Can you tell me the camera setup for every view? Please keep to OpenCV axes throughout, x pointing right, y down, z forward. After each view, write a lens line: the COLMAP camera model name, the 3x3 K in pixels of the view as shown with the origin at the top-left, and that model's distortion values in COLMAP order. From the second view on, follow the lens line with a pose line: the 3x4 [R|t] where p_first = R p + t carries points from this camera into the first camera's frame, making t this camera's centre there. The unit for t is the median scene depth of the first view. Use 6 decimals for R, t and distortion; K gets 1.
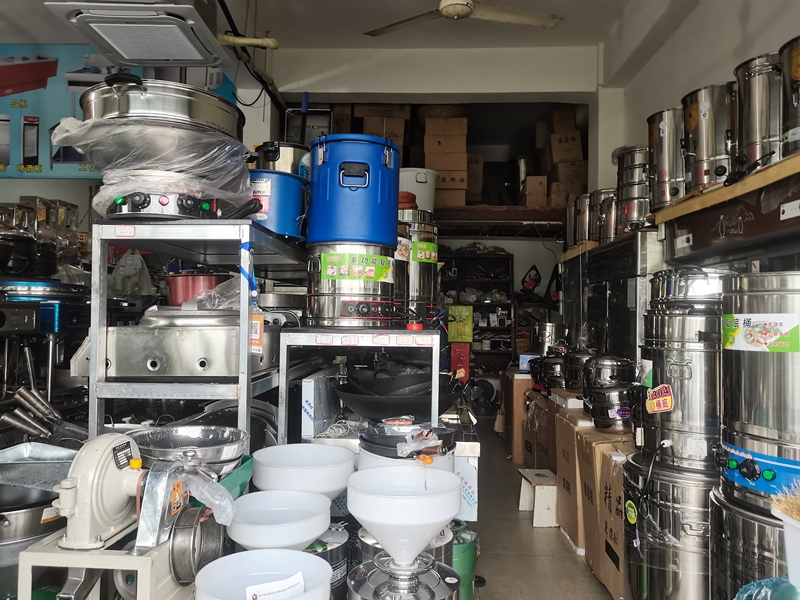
lens RADIAL K [[609.5, 0, 400.0], [0, 609.5, 300.0], [0, 0, 1]] dist [0.050183, -0.040375]
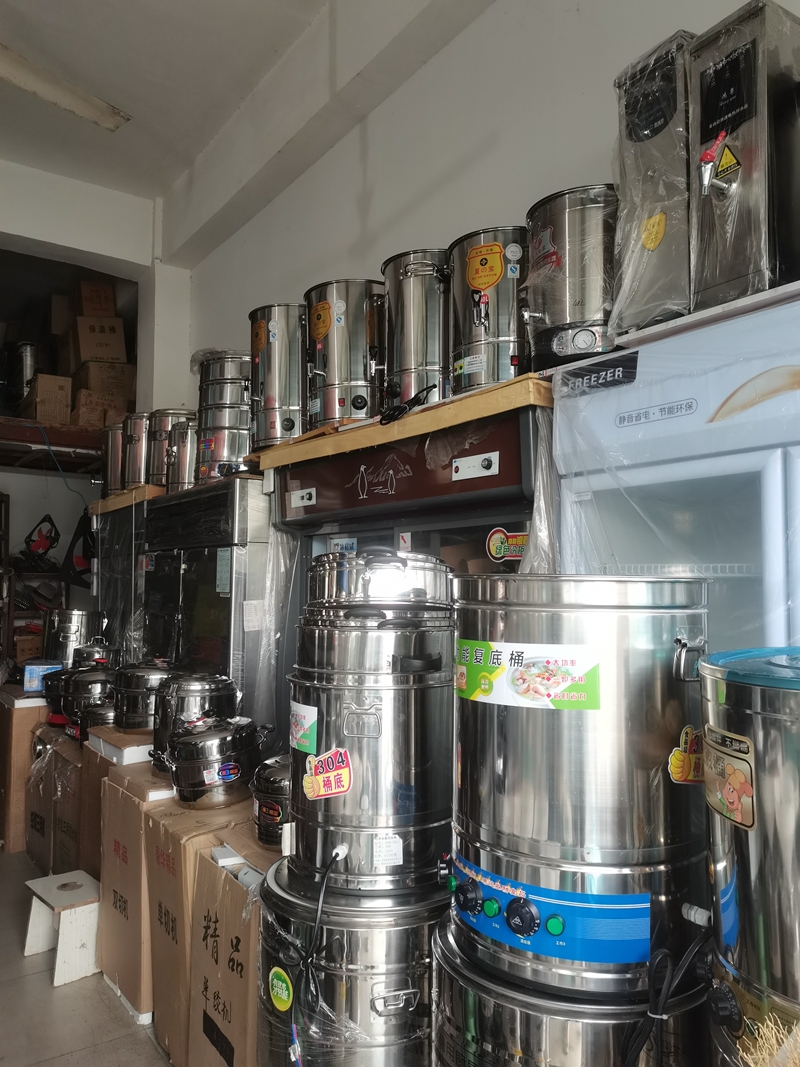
lens RADIAL K [[812.9, 0, 396.3], [0, 812.9, 532.3], [0, 0, 1]] dist [0.050183, -0.040375]
pose [[0.800048, 0.032123, 0.599076, 0.001585], [-0.012783, 0.999252, -0.036509, -0.023229], [-0.599800, 0.021551, 0.799859, 0.195091]]
